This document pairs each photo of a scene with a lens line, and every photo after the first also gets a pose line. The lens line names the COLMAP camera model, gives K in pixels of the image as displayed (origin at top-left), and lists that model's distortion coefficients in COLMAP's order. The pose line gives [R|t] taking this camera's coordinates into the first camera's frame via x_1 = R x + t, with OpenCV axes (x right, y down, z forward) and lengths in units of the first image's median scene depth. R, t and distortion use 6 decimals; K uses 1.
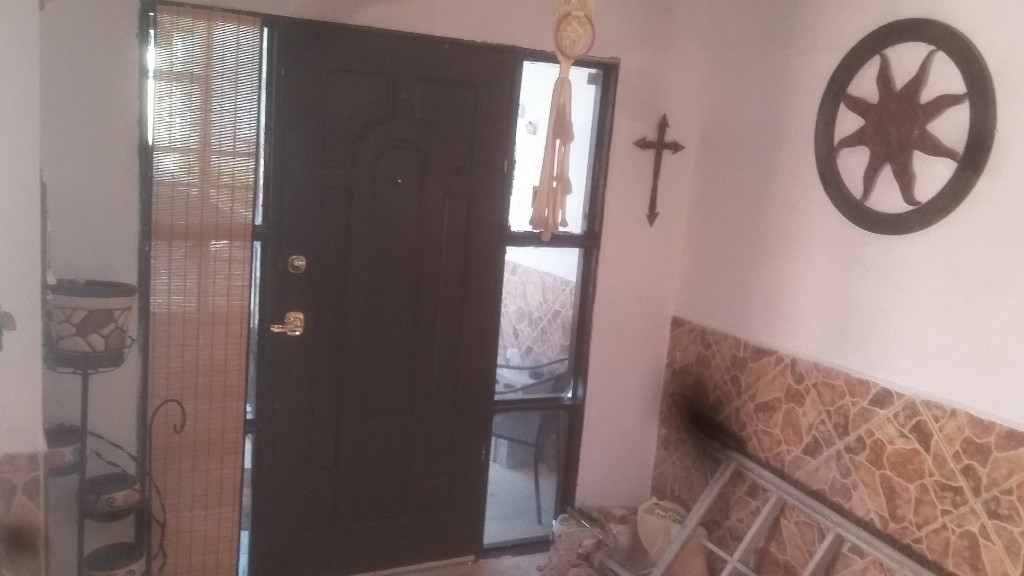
lens RADIAL K [[921.7, 0, 512.0], [0, 921.7, 288.0], [0, 0, 1]] dist [-0.004763, -0.000585]
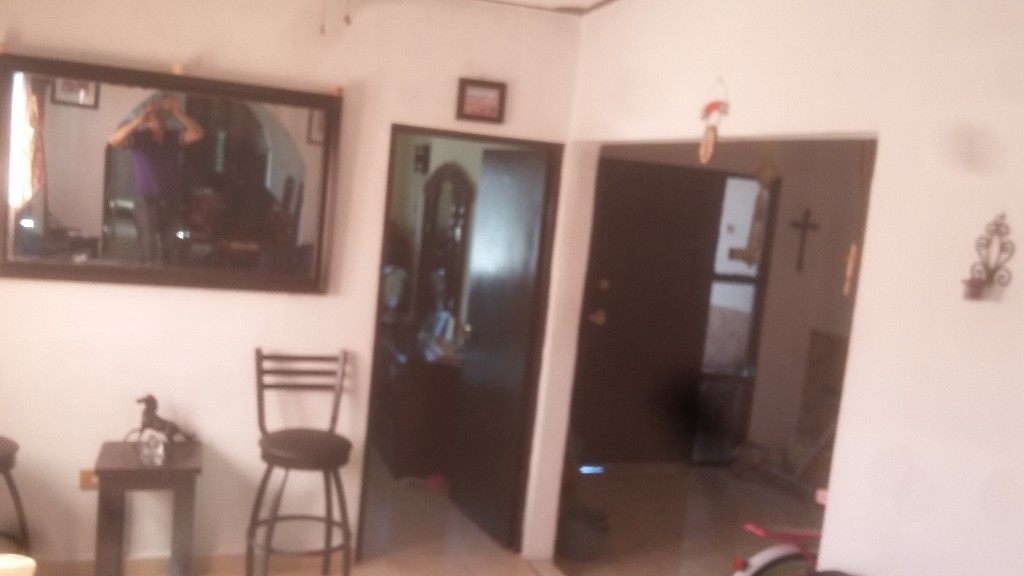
lens RADIAL K [[921.7, 0, 512.0], [0, 921.7, 288.0], [0, 0, 1]] dist [-0.004763, -0.000585]
pose [[0.988618, 0.029734, -0.147479, -0.116477], [-0.041832, 0.995947, -0.079622, 0.113394], [0.144513, 0.084885, 0.985855, -0.720959]]
